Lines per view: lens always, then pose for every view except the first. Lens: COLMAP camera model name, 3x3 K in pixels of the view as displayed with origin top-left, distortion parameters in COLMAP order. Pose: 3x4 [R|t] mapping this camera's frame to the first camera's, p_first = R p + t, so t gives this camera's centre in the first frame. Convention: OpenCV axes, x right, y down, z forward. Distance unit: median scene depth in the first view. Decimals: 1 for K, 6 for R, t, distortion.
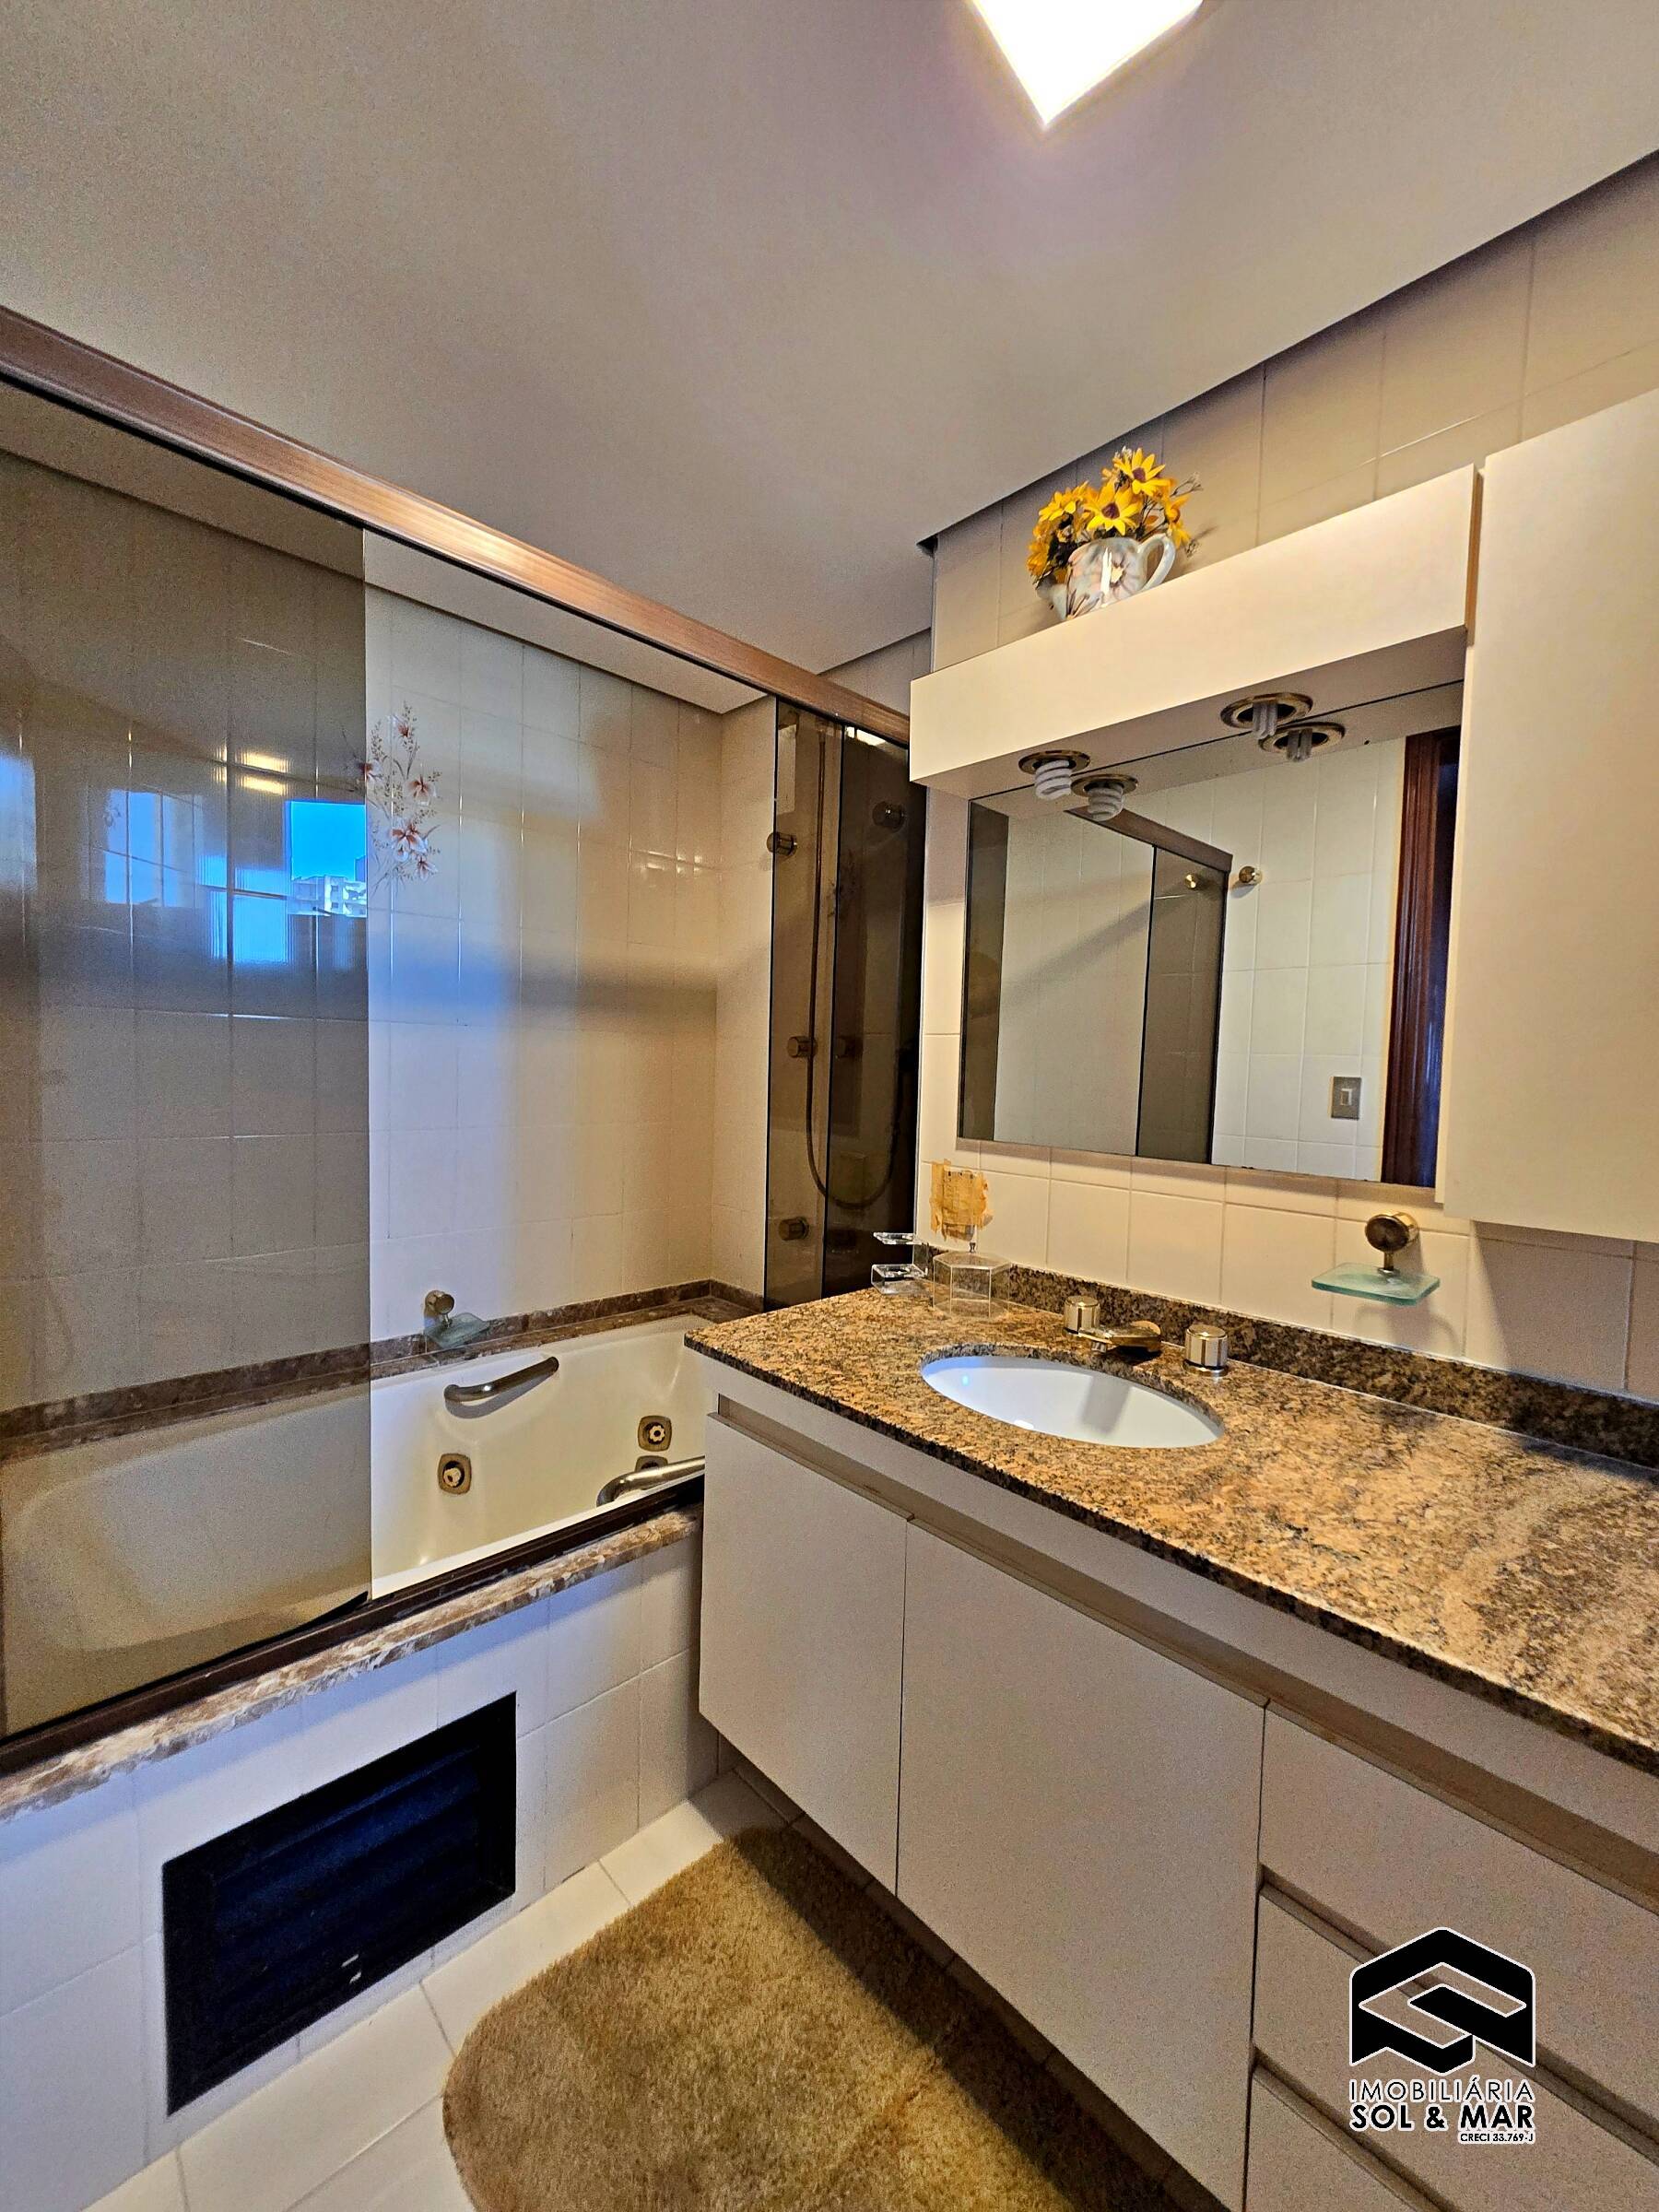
lens RADIAL K [[873.8, 0, 836.9], [0, 873.8, 1094.2], [0, 0, 1]] dist [-0.000849, -0.000350]
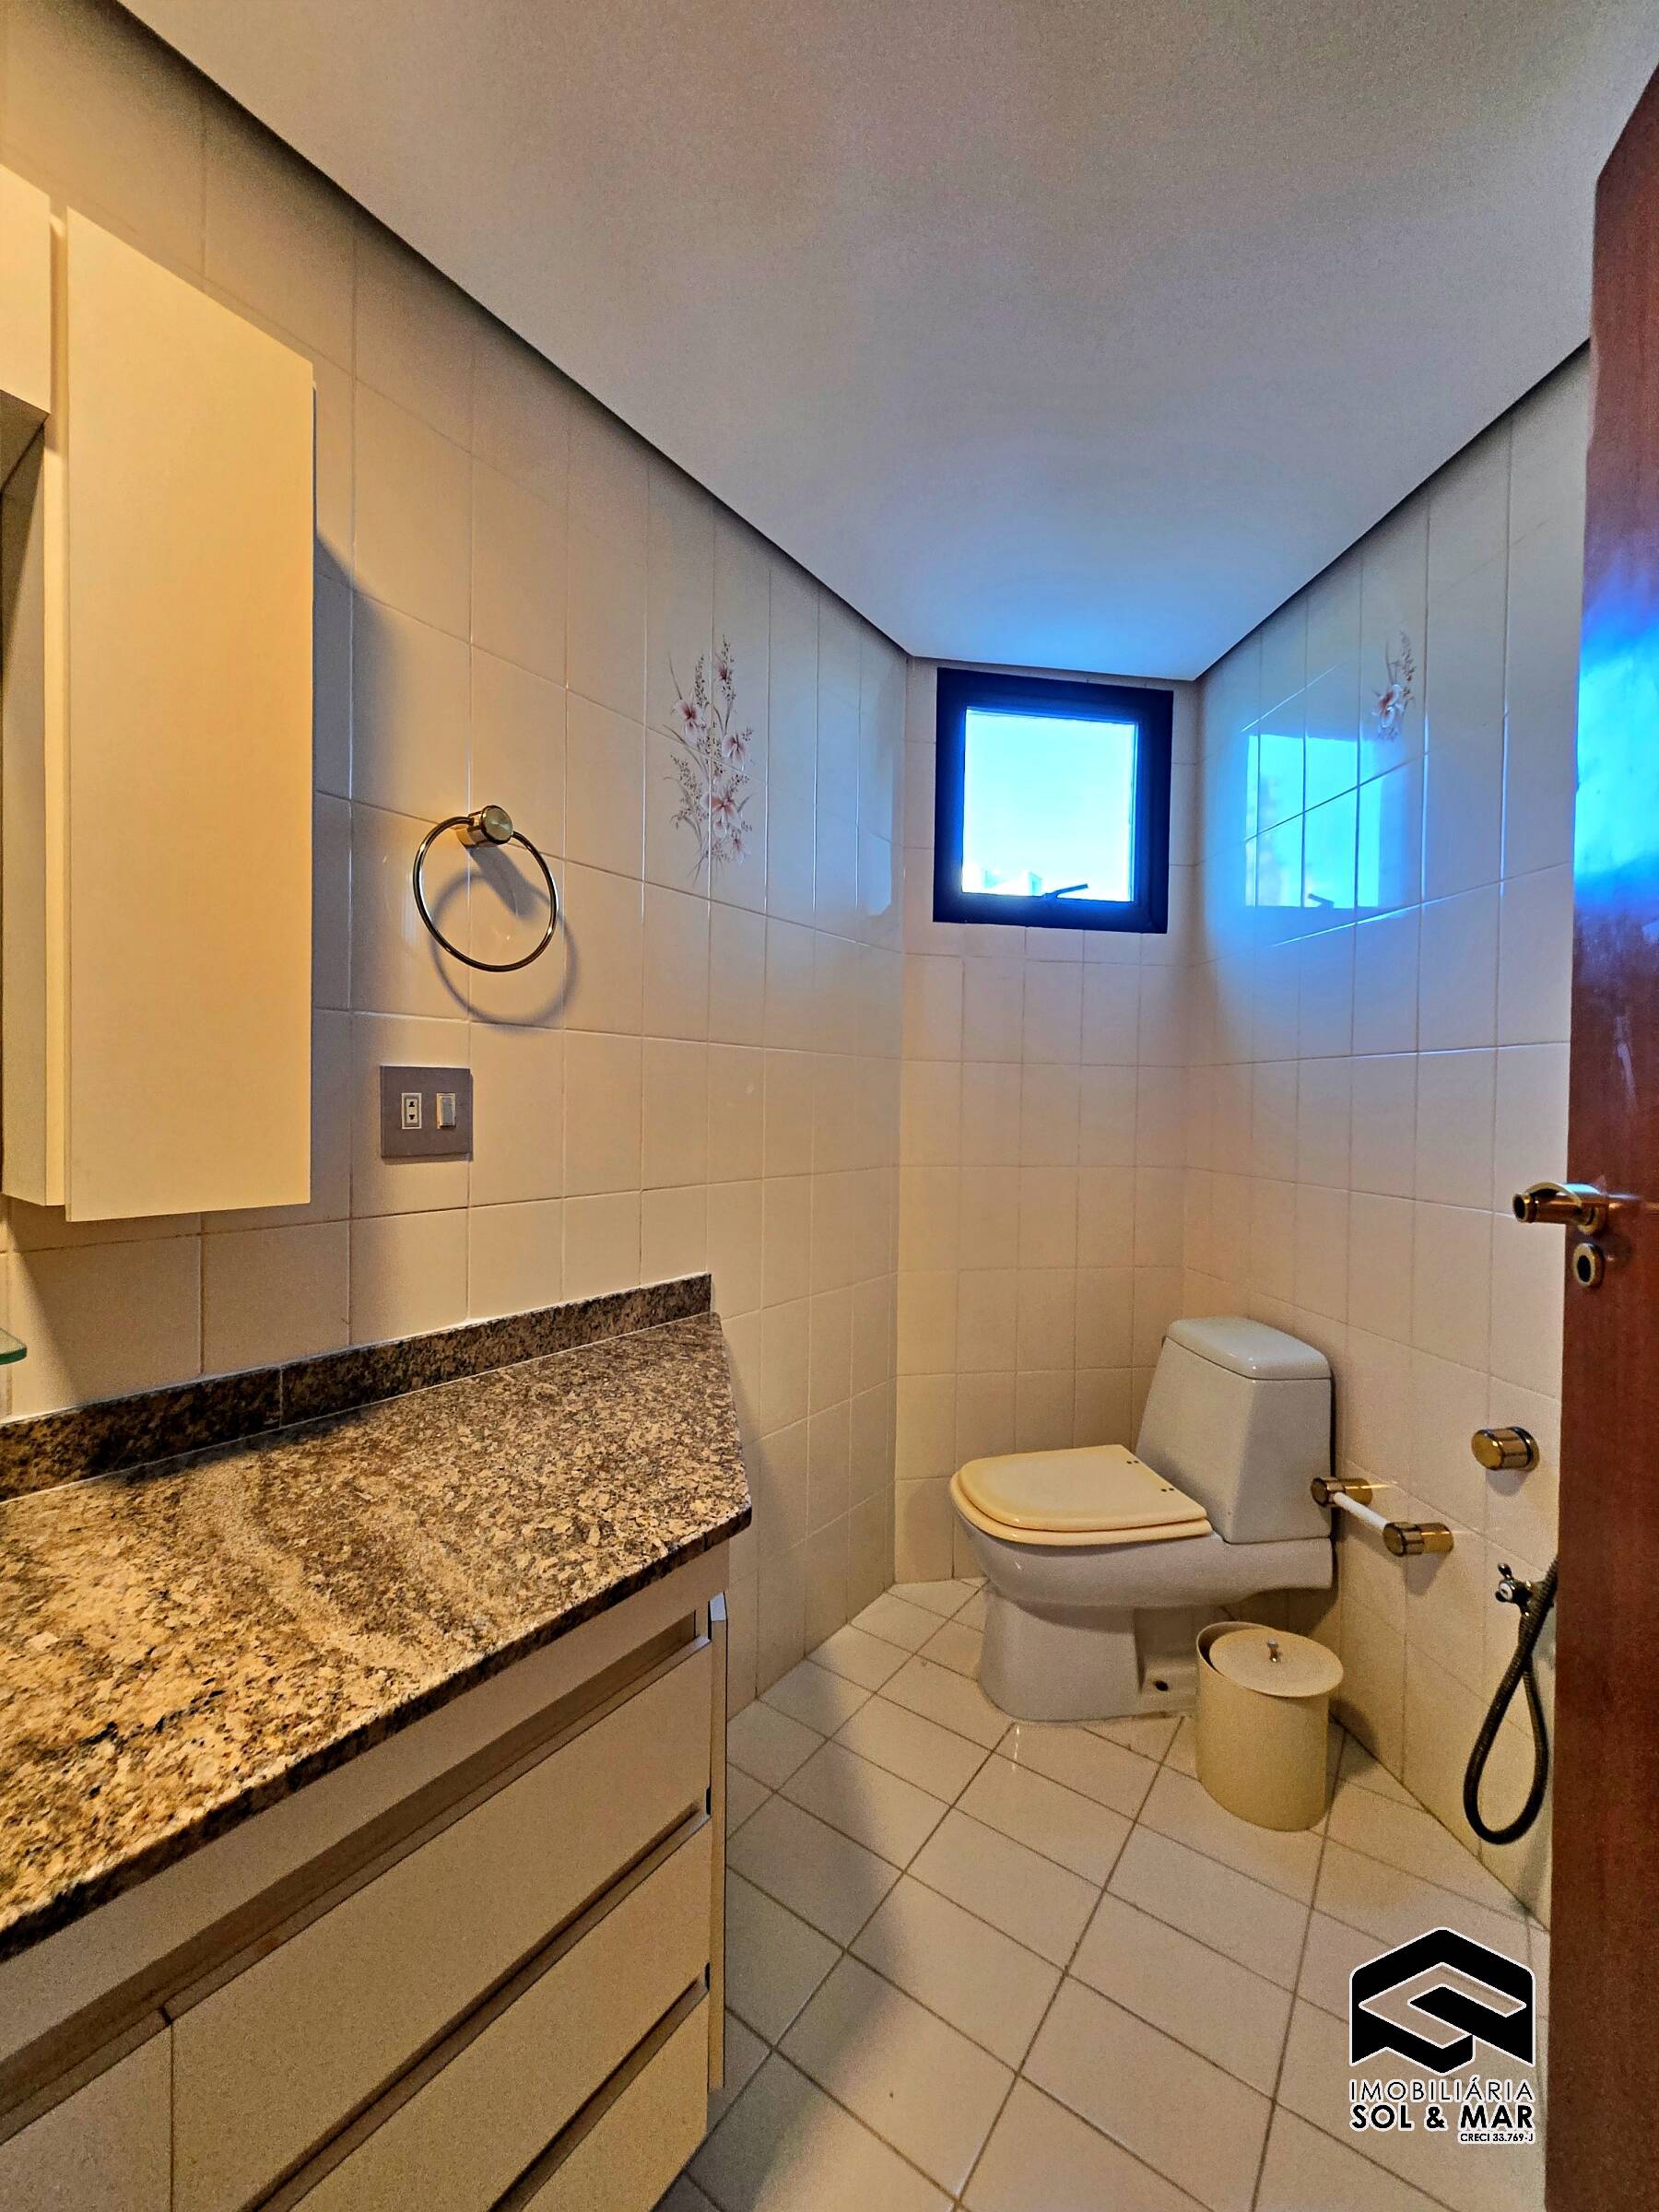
lens RADIAL K [[873.8, 0, 836.9], [0, 873.8, 1094.2], [0, 0, 1]] dist [-0.000849, -0.000350]
pose [[-0.183642, -0.022190, 0.982743, -0.174518], [0.017468, 0.999514, 0.025832, 0.025895], [-0.982838, 0.021911, -0.183165, 0.560327]]
